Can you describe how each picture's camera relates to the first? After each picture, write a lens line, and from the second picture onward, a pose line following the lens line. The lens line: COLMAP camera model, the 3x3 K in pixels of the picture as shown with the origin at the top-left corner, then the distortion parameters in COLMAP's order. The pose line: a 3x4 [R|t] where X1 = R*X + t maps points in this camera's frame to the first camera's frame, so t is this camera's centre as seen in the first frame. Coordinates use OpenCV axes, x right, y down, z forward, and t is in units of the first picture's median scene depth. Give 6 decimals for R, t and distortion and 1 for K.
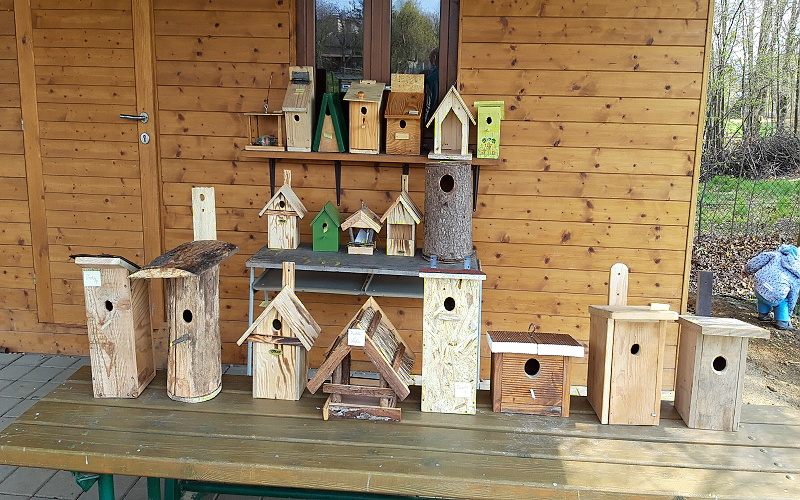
lens RADIAL K [[792.8, 0, 400.0], [0, 792.8, 250.0], [0, 0, 1]] dist [0.144663, -0.434586]
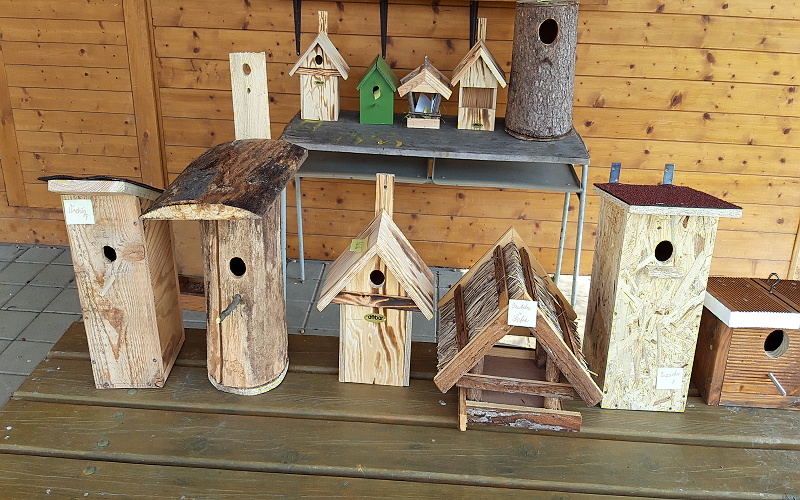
lens RADIAL K [[792.8, 0, 400.0], [0, 792.8, 250.0], [0, 0, 1]] dist [0.144663, -0.434586]
pose [[0.999732, -0.004575, 0.022699, -0.145088], [-0.000067, 0.979716, 0.200392, -0.052967], [-0.023155, -0.200340, 0.979453, 0.369195]]
